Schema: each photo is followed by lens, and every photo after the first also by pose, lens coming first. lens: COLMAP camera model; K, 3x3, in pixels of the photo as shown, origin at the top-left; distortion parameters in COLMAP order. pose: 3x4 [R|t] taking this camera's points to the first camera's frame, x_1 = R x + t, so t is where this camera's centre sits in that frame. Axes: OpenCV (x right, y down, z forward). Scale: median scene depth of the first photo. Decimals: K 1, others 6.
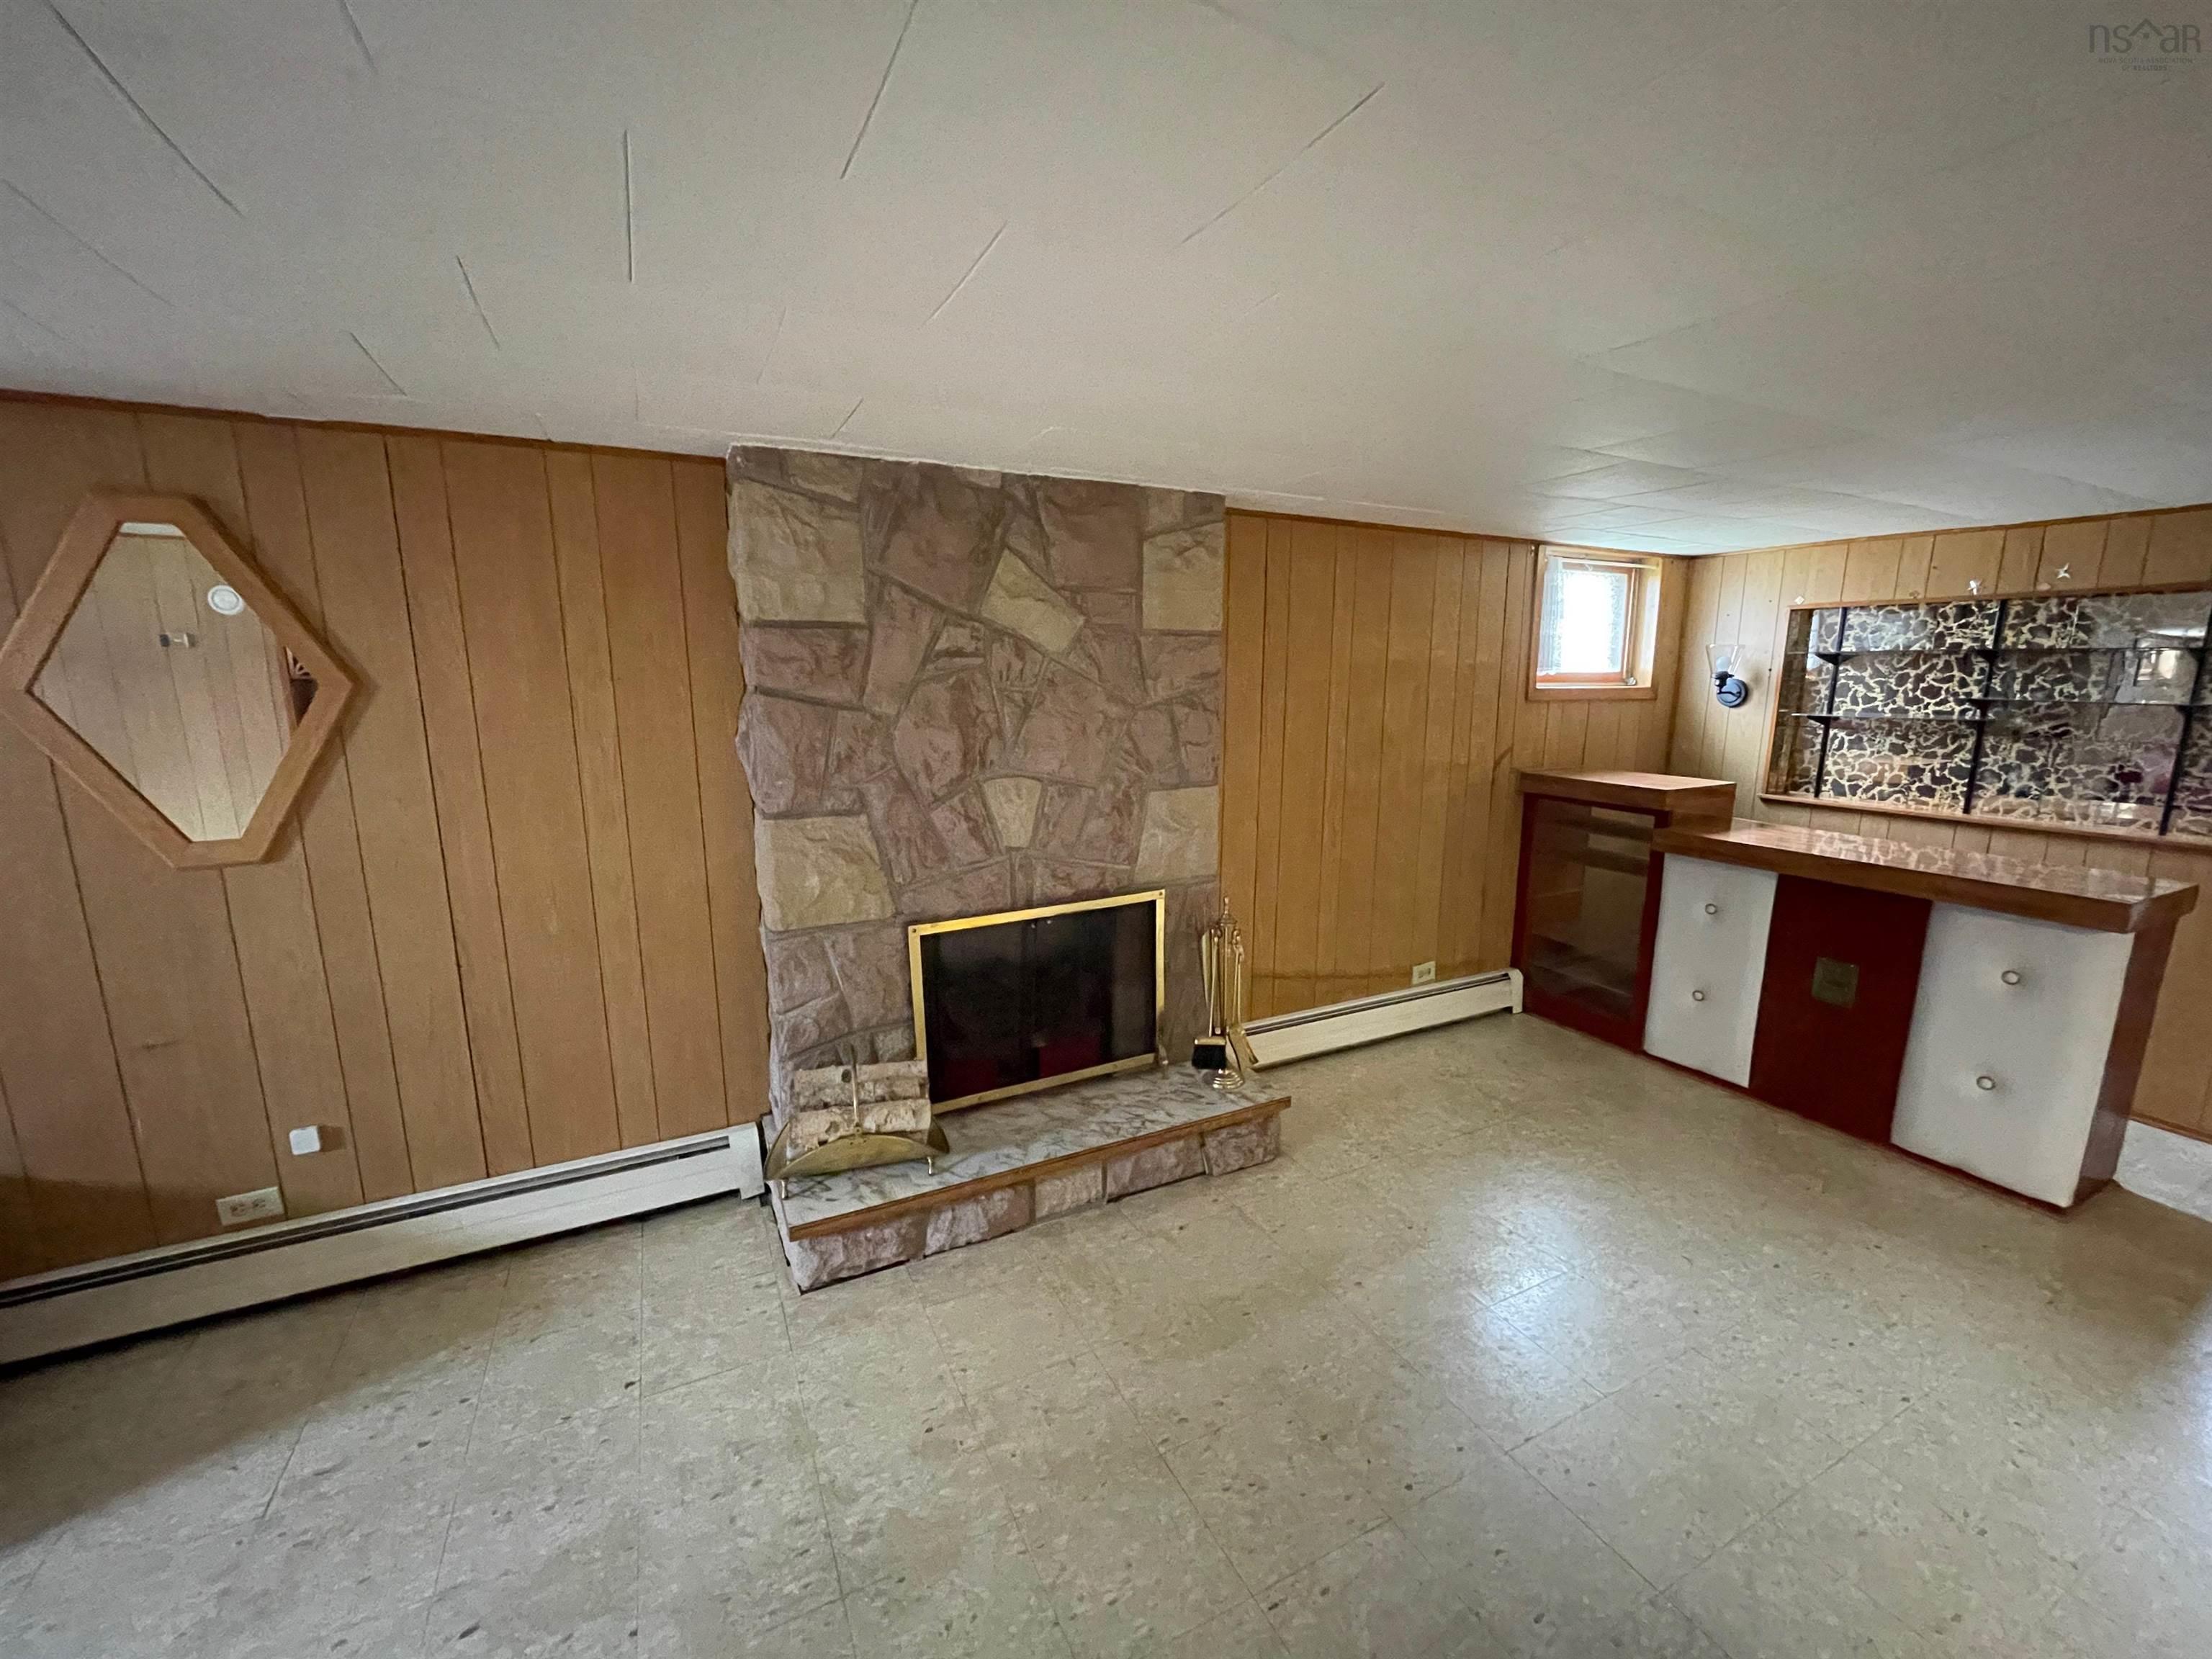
lens RADIAL K [[891.5, 0, 1097.2], [0, 891.5, 833.3], [0, 0, 1]] dist [-0.003892, -0.000585]
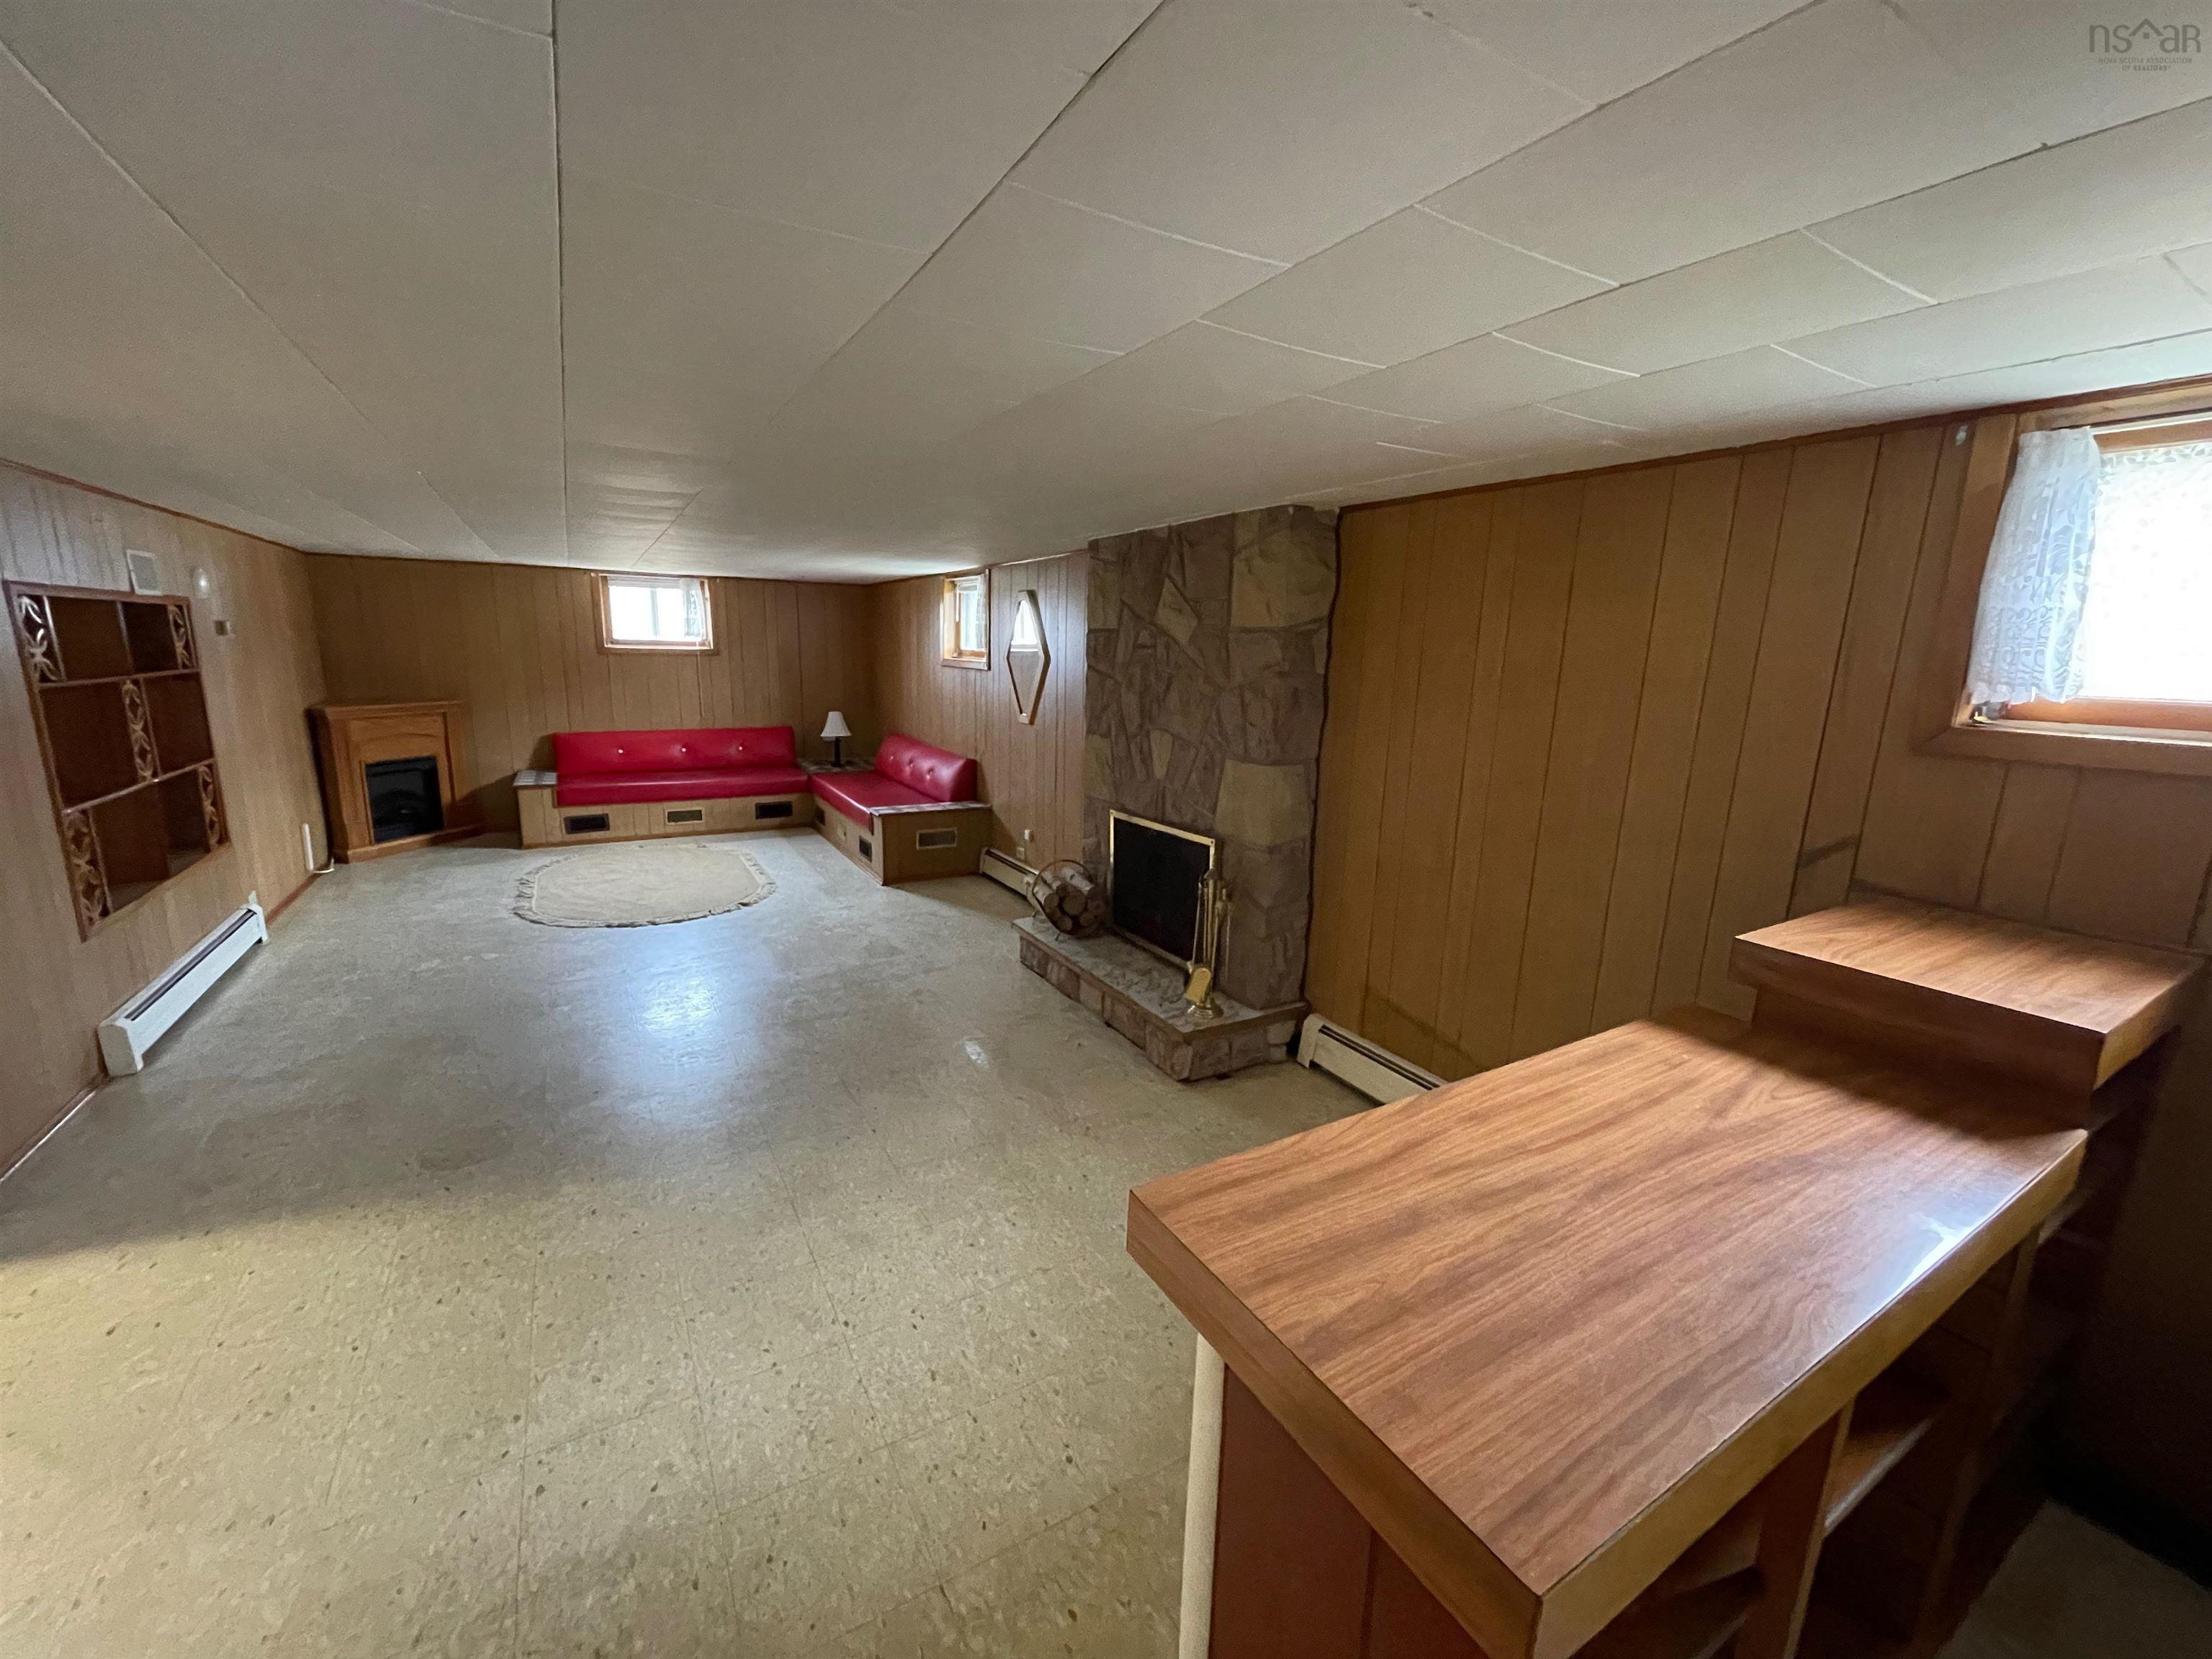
lens RADIAL K [[891.5, 0, 1106.8], [0, 891.5, 833.9], [0, 0, 1]] dist [-0.003892, -0.000585]
pose [[0.066754, 0.202234, -0.977060, 1.418153], [-0.211249, 0.959909, 0.184251, -0.156143], [0.975150, 0.194104, 0.106799, 0.812162]]
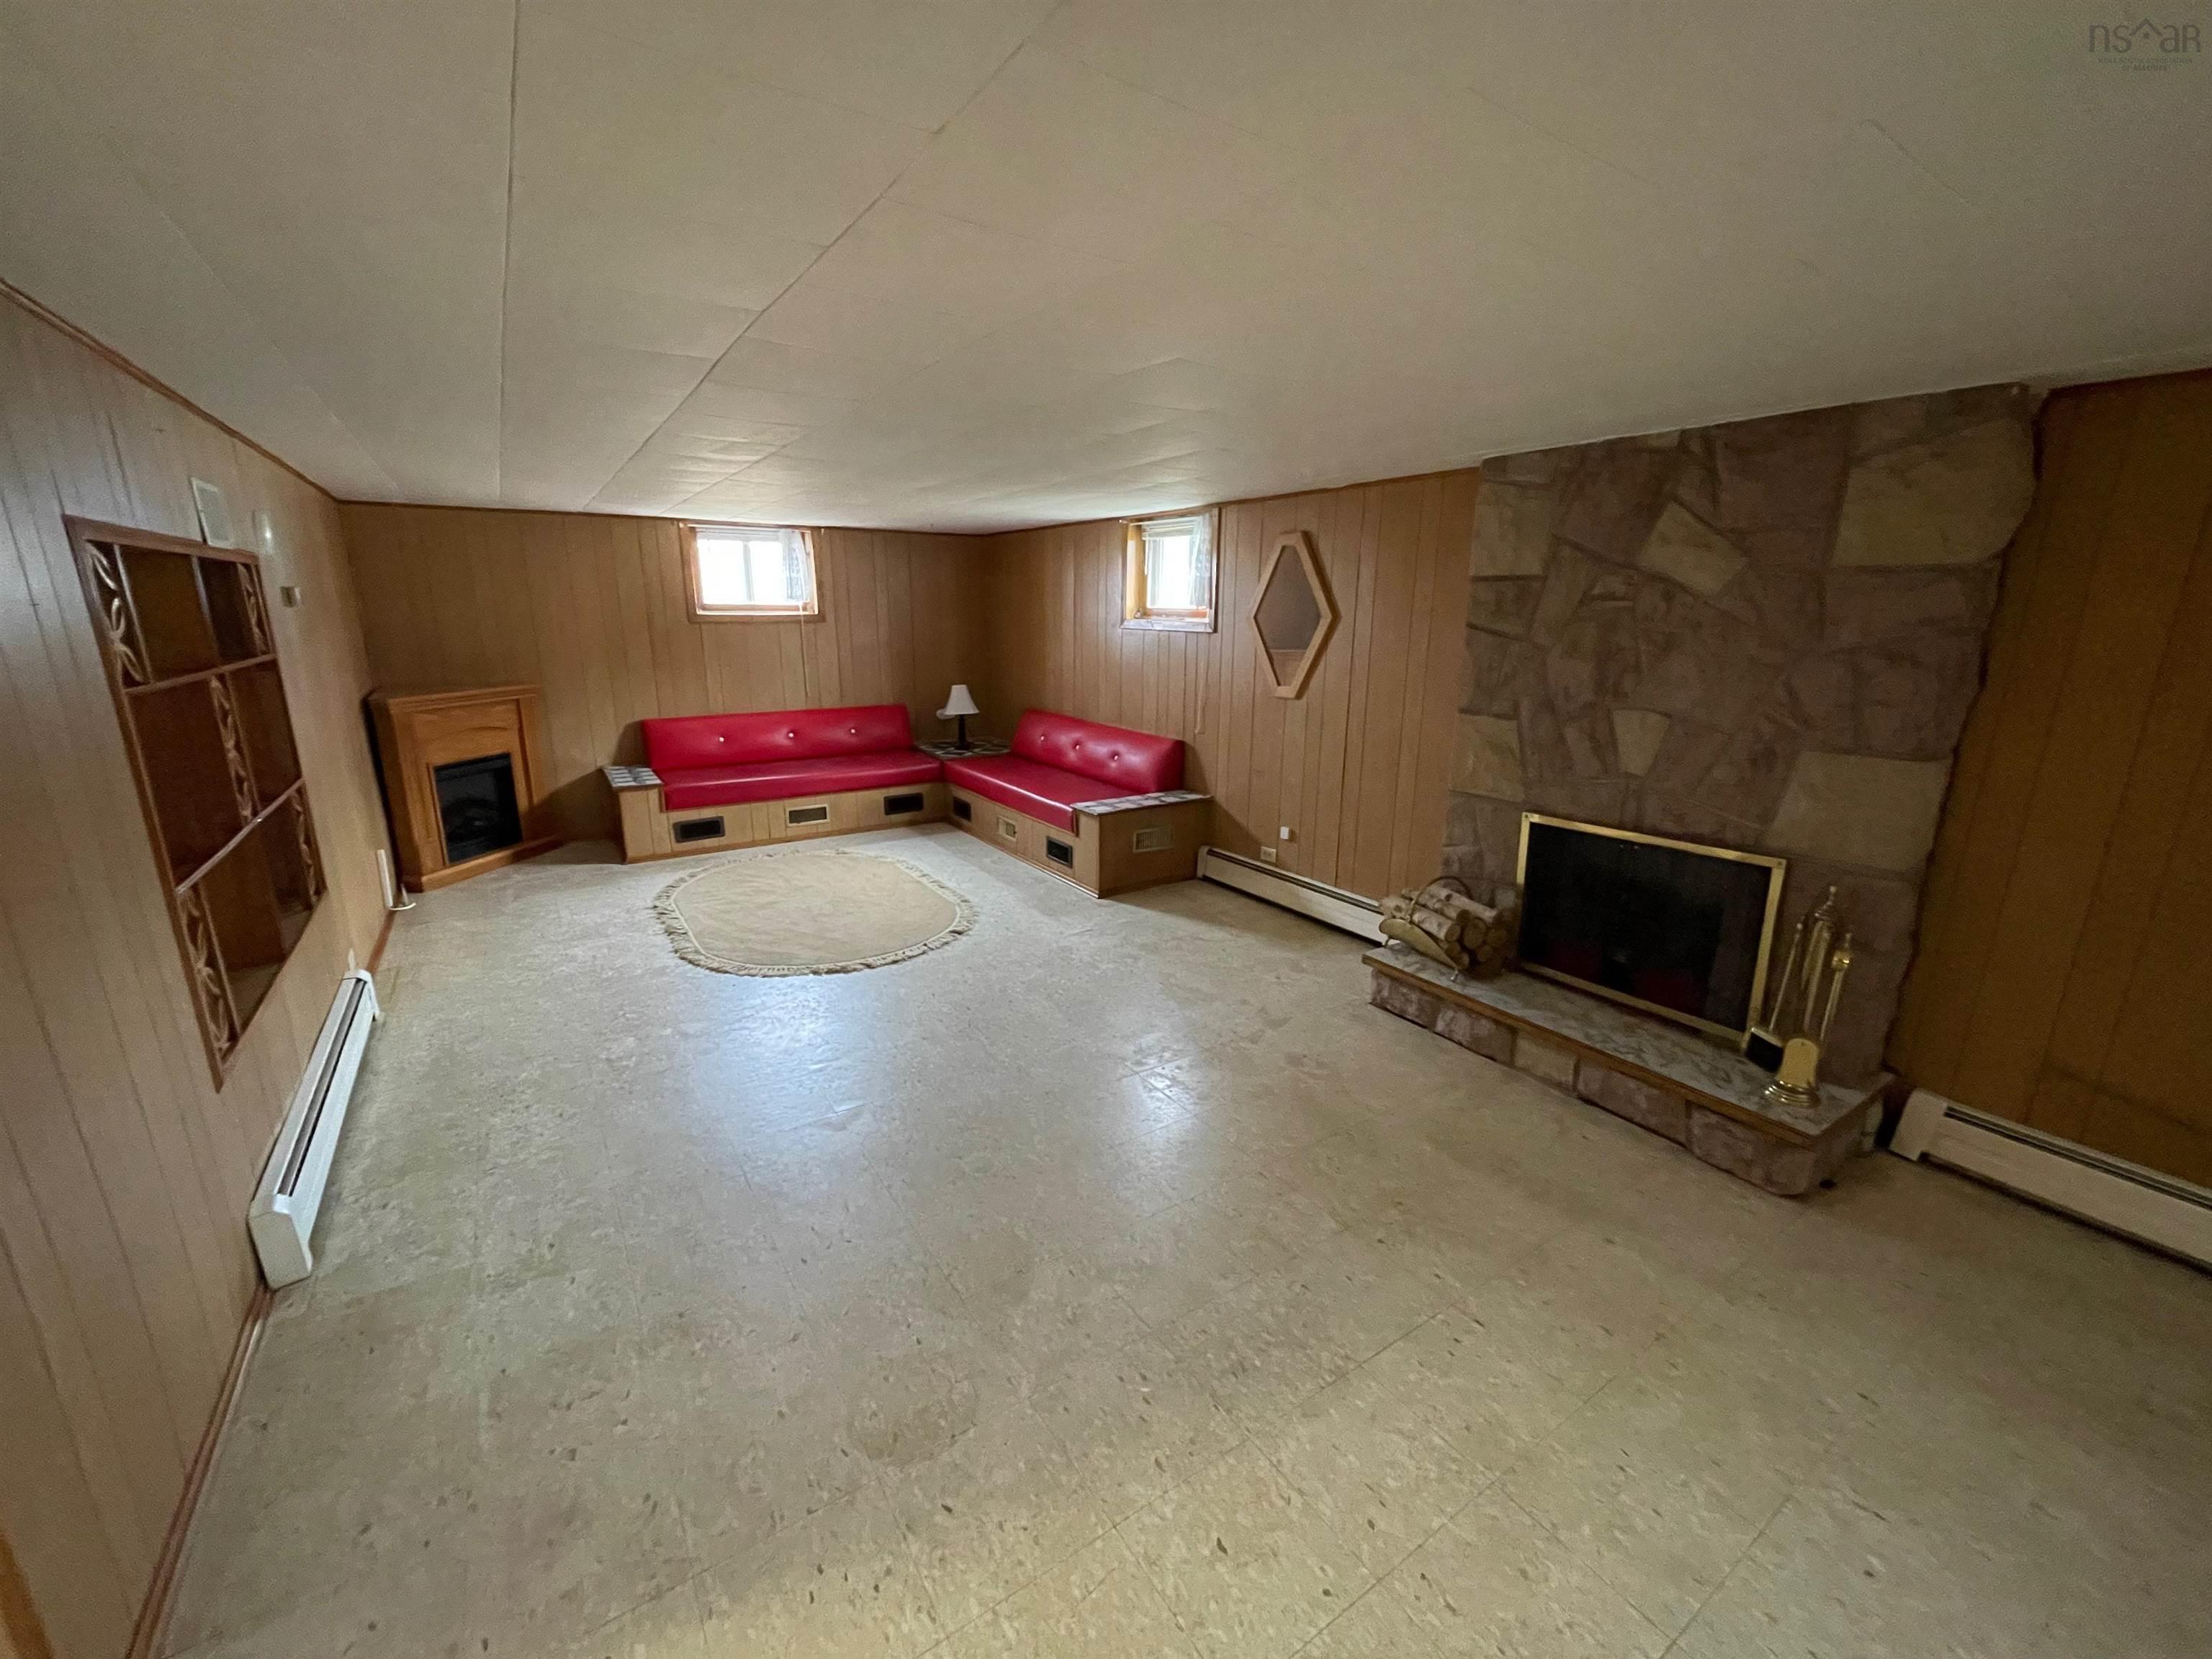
lens RADIAL K [[891.5, 0, 1106.1], [0, 891.5, 837.1], [0, 0, 1]] dist [-0.003892, -0.000585]
pose [[0.119994, 0.246067, -0.961797, 0.957825], [-0.191890, 0.956276, 0.220714, -0.029257], [0.974053, 0.158075, 0.161965, 0.202538]]
